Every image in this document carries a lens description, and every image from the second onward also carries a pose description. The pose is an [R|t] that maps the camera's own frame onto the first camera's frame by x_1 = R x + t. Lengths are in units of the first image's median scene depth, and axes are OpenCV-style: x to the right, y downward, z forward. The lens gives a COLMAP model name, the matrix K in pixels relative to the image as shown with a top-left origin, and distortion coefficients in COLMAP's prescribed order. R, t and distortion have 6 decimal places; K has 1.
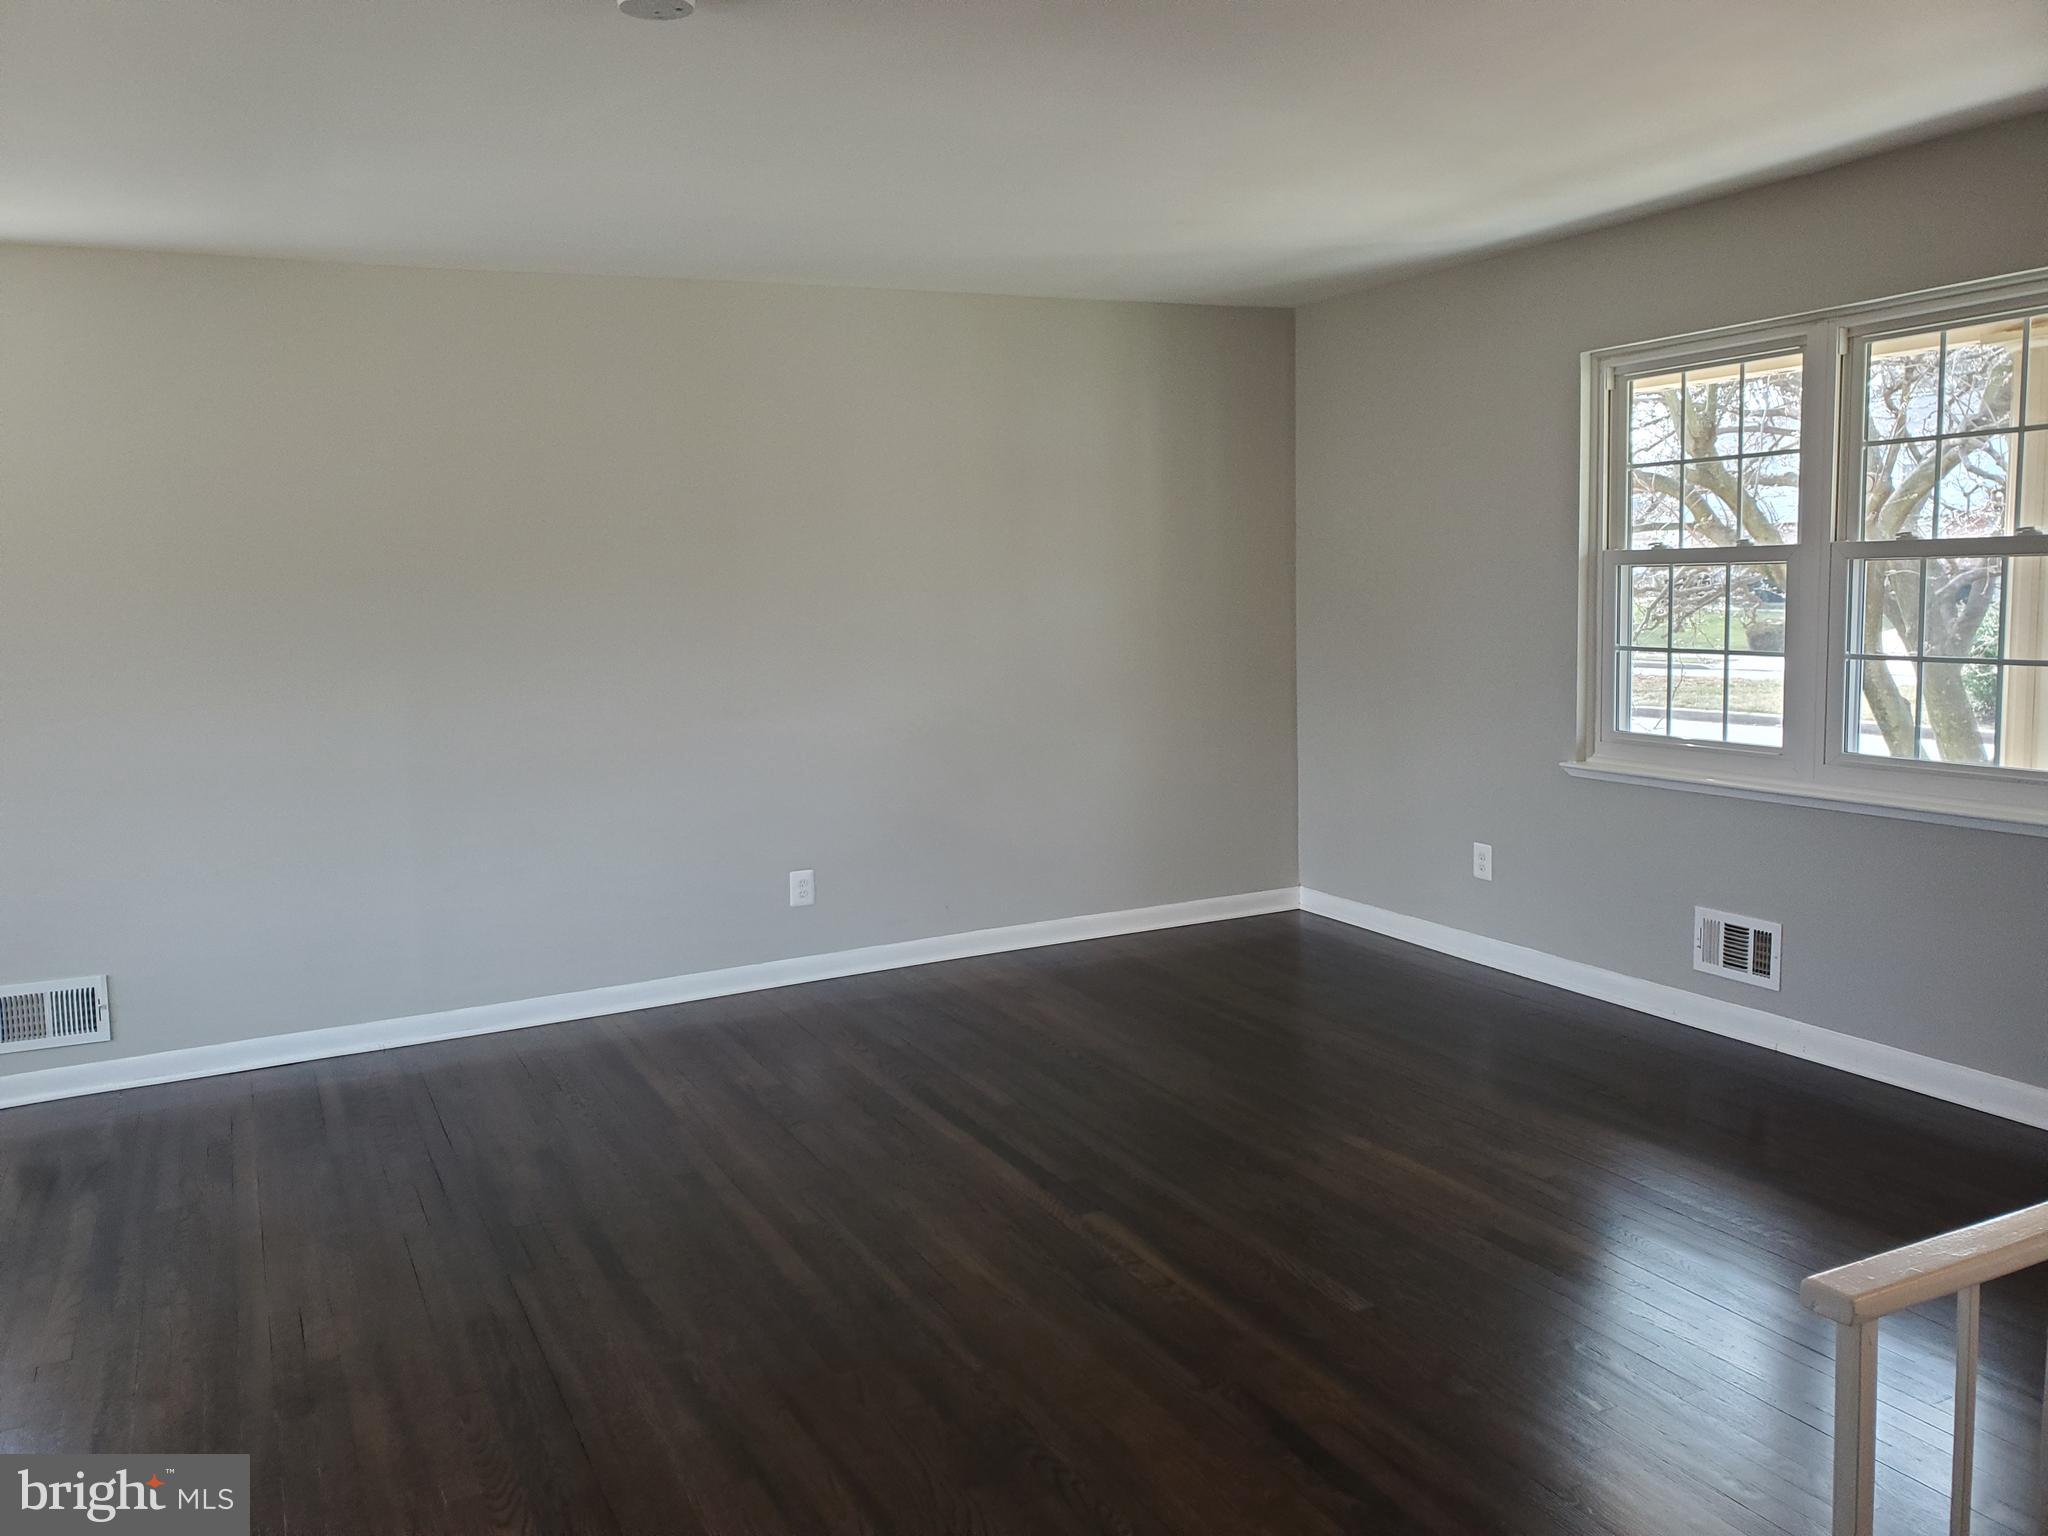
lens RADIAL K [[1578.3, 0, 1026.3], [0, 1578.3, 752.1], [0, 0, 1]] dist [0.030423, 0.000163]
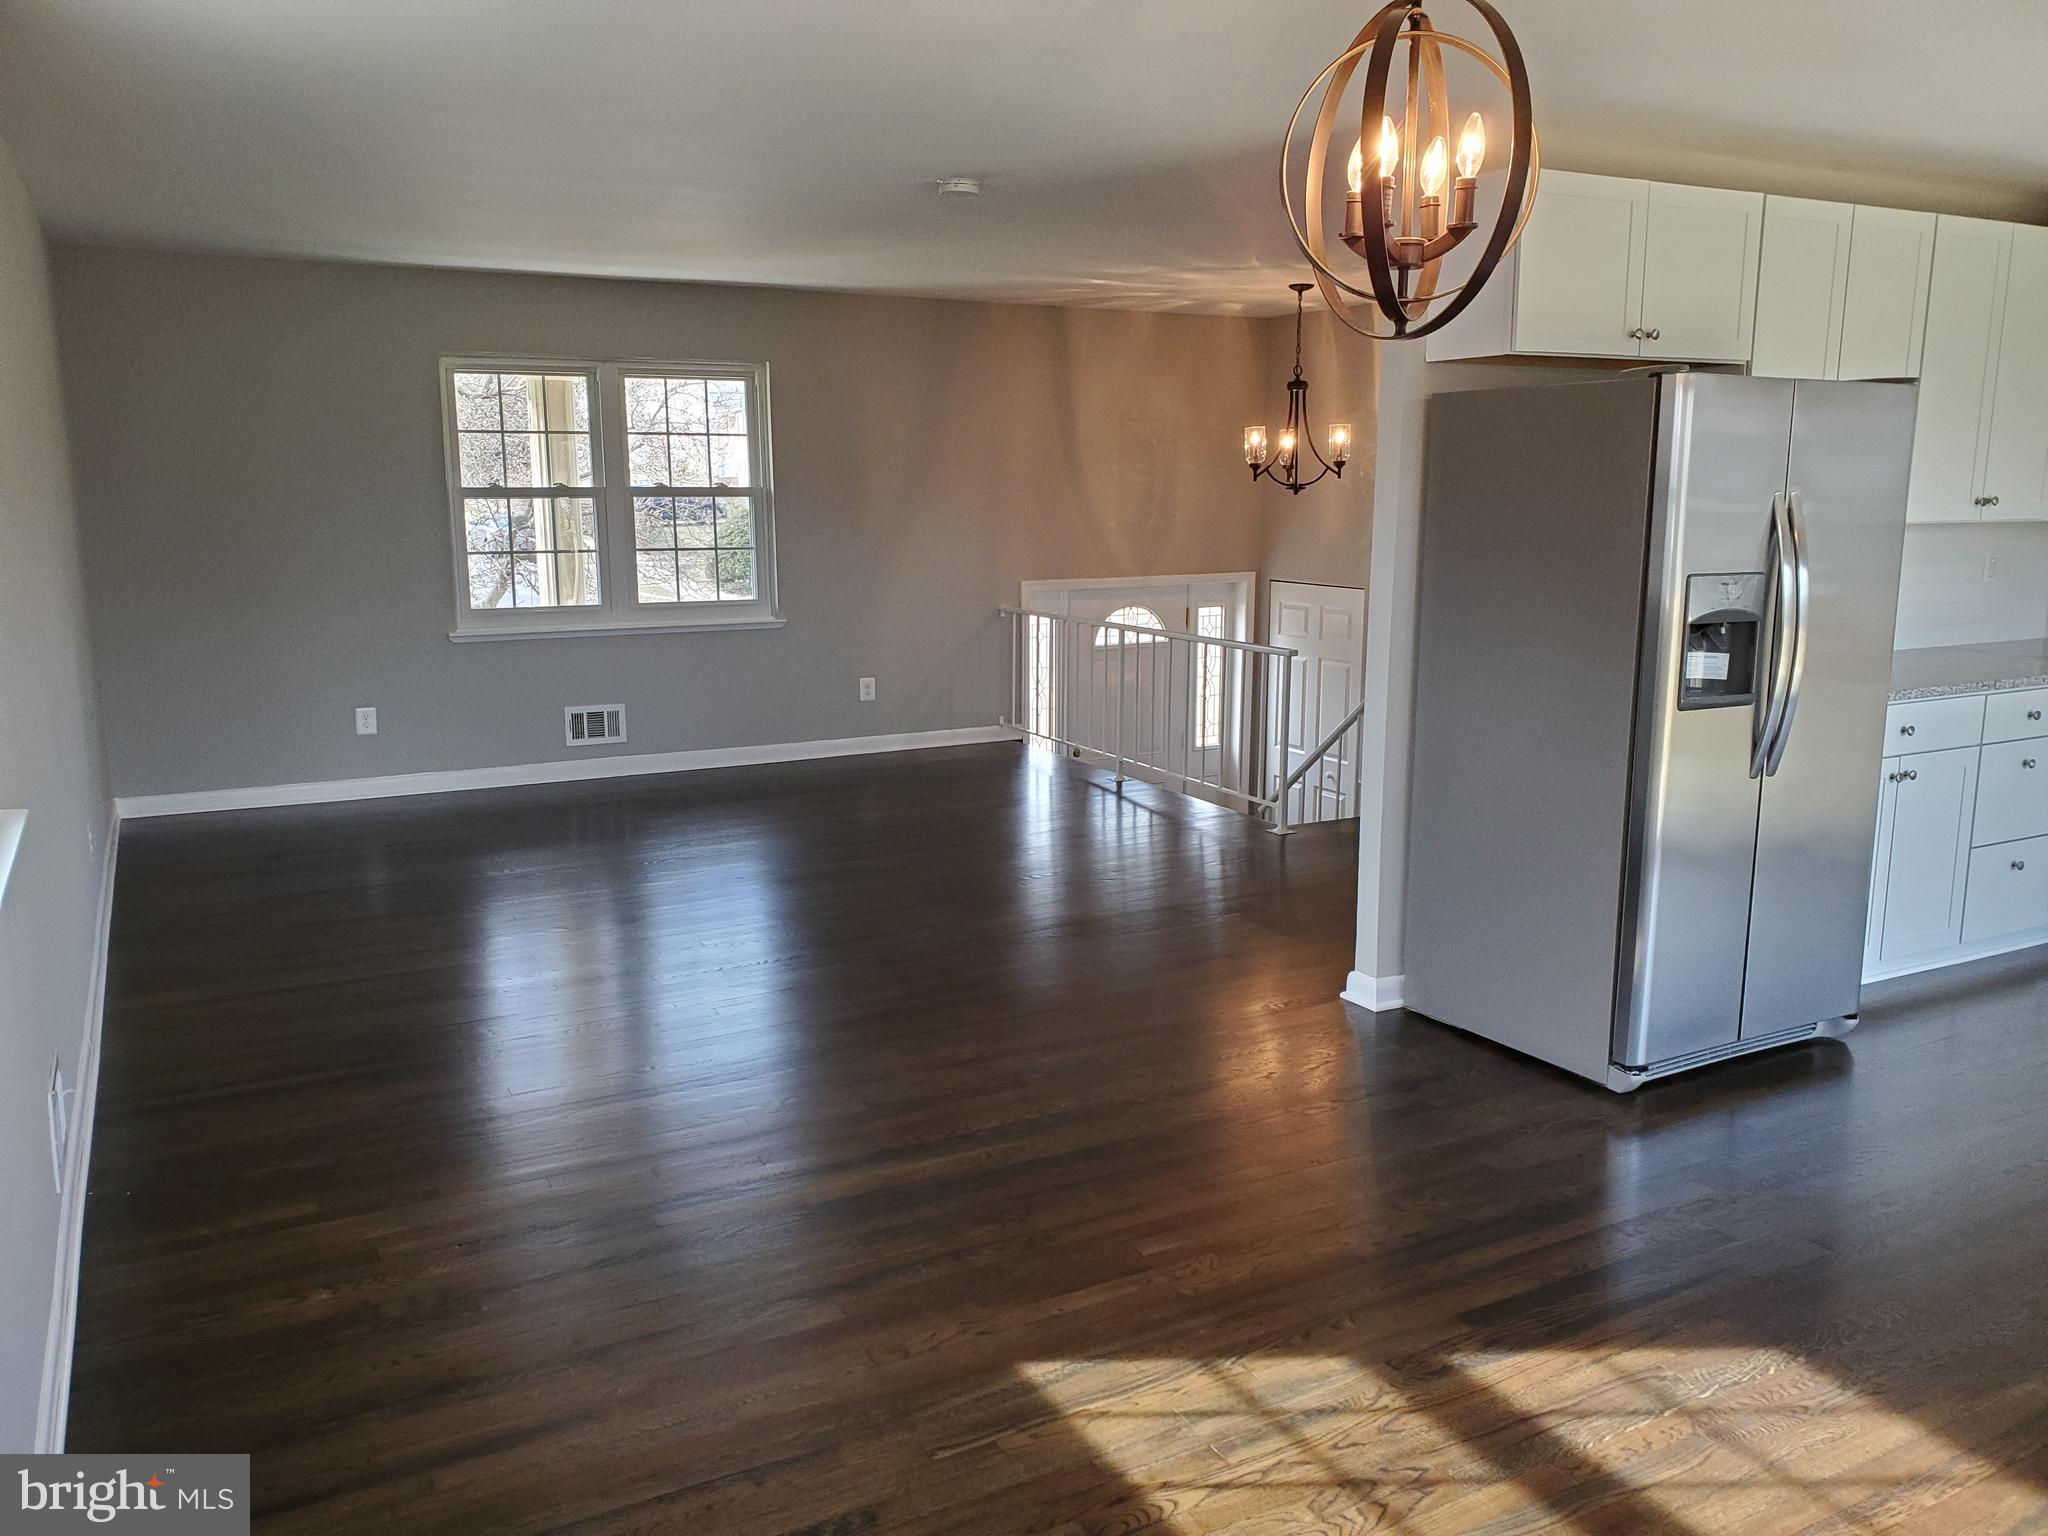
lens RADIAL K [[1532.1, 0, 999.8], [0, 1532.1, 774.7], [0, 0, 1]] dist [-0.007855, 0.003461]
pose [[-0.008964, -0.154102, 0.988014, -1.158071], [0.116689, 0.981142, 0.154089, -0.026429], [-0.993128, 0.116671, 0.009187, 0.545894]]
